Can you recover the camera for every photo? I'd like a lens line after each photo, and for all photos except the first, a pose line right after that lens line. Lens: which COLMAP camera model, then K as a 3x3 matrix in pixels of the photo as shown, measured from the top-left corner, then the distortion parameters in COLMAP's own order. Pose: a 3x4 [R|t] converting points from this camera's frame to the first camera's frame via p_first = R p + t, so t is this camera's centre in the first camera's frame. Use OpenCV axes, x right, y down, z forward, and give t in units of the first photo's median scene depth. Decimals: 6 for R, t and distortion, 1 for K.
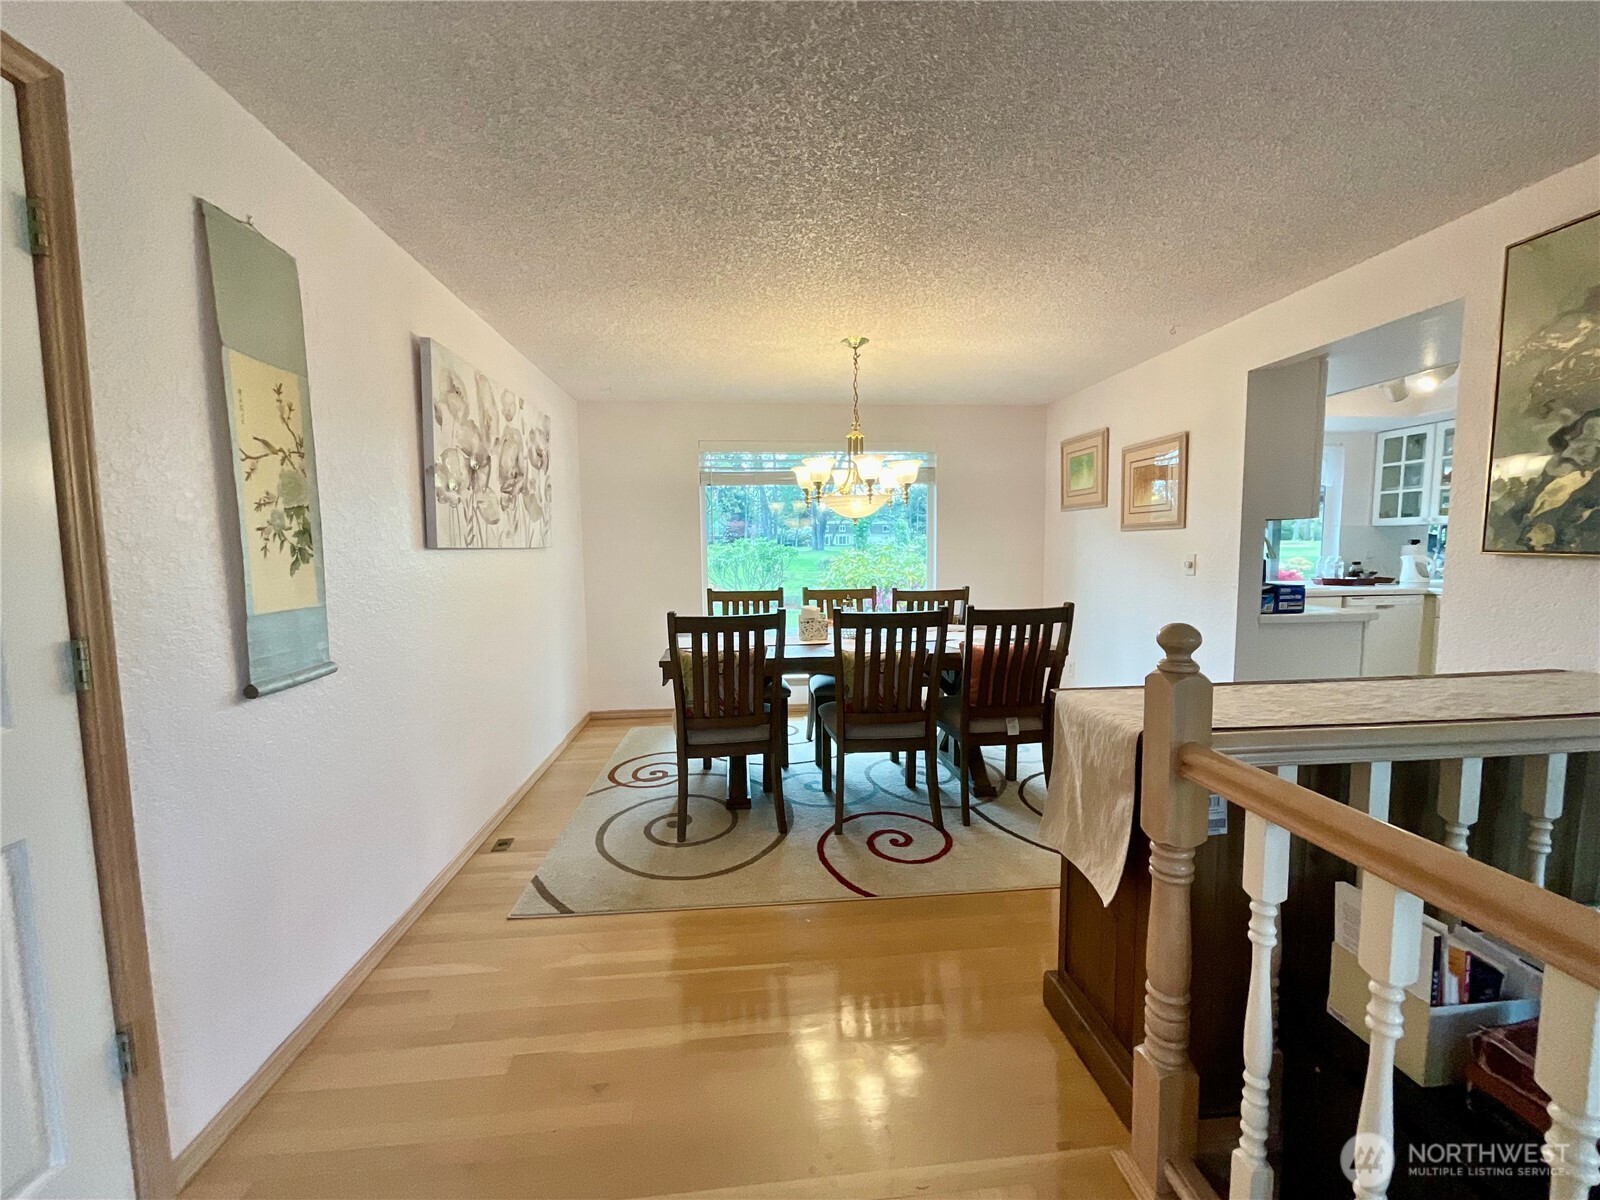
lens RADIAL K [[652.6, 0, 798.6], [0, 652.6, 602.2], [0, 0, 1]] dist [0.005096, 0.000275]
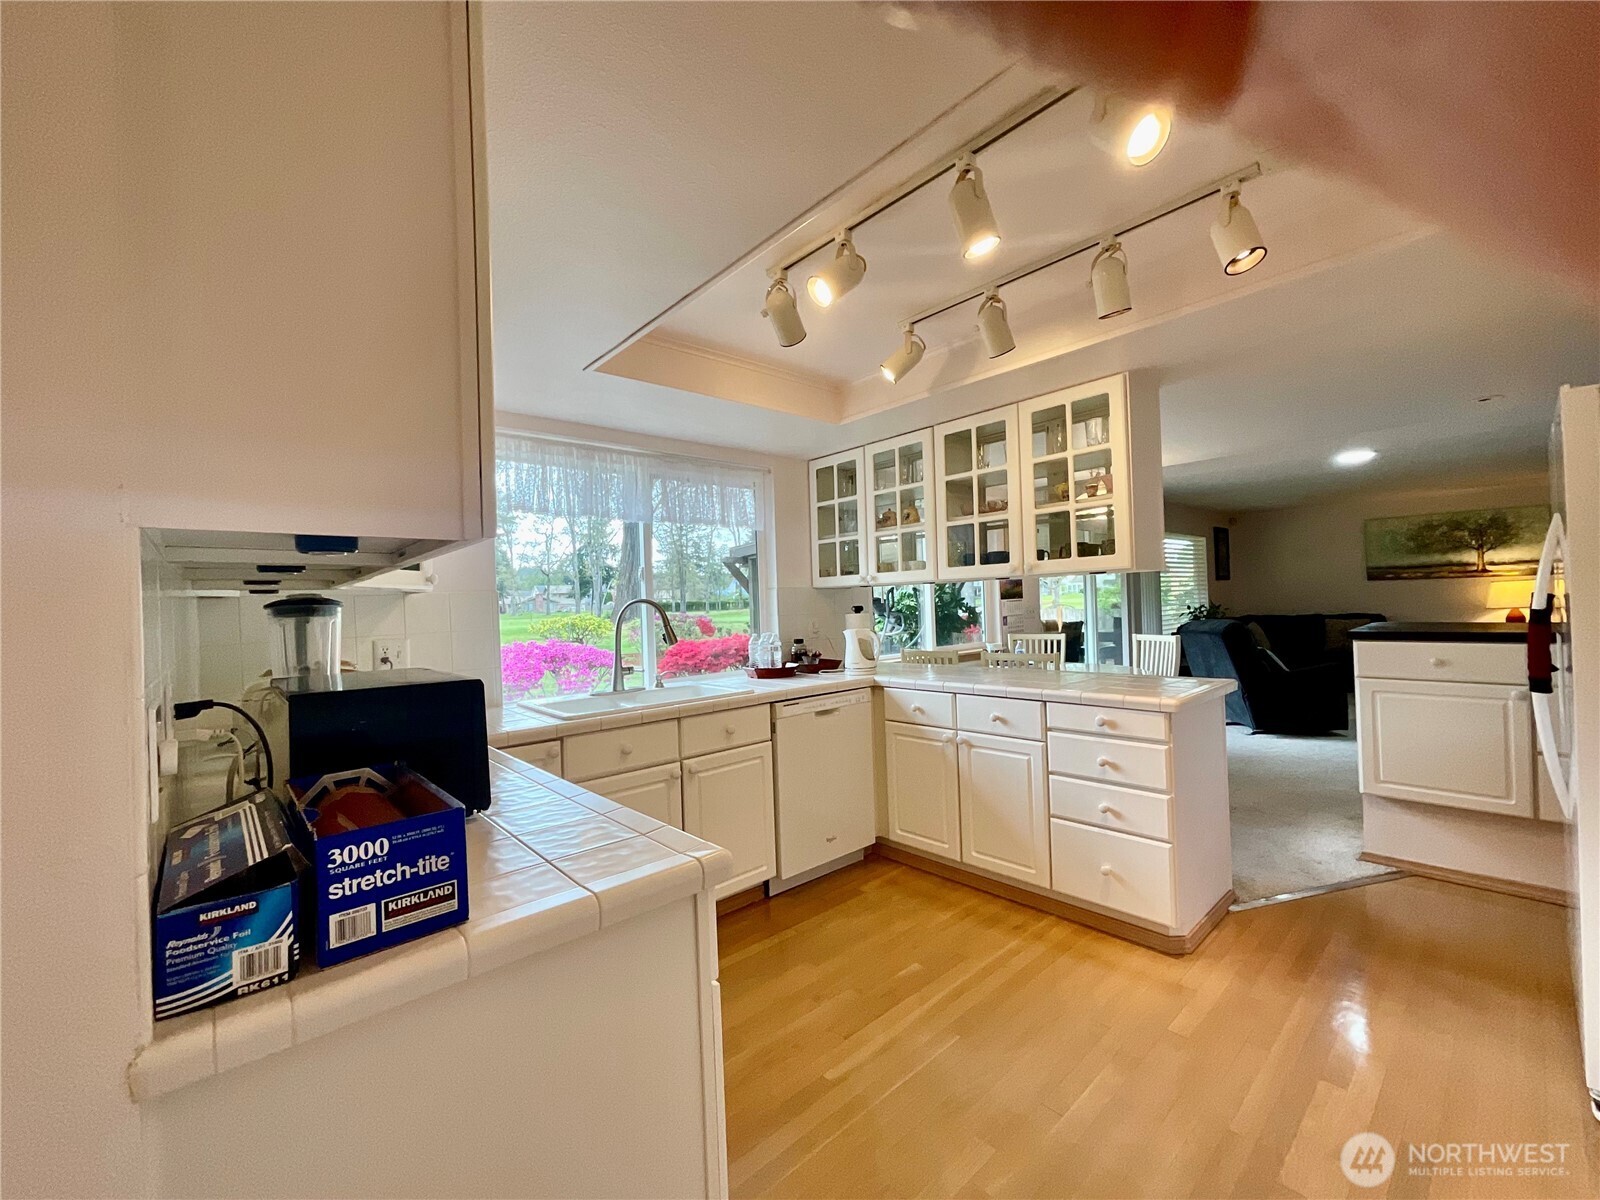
lens RADIAL K [[654.5, 0, 800.0], [0, 654.5, 600.0], [0, 0, 1]] dist [-0.000601, 0.000024]
pose [[0.808736, -0.012436, 0.588040, 0.467054], [0.075279, 0.993743, -0.082516, -0.047618], [-0.583334, 0.111000, 0.804612, 0.457626]]
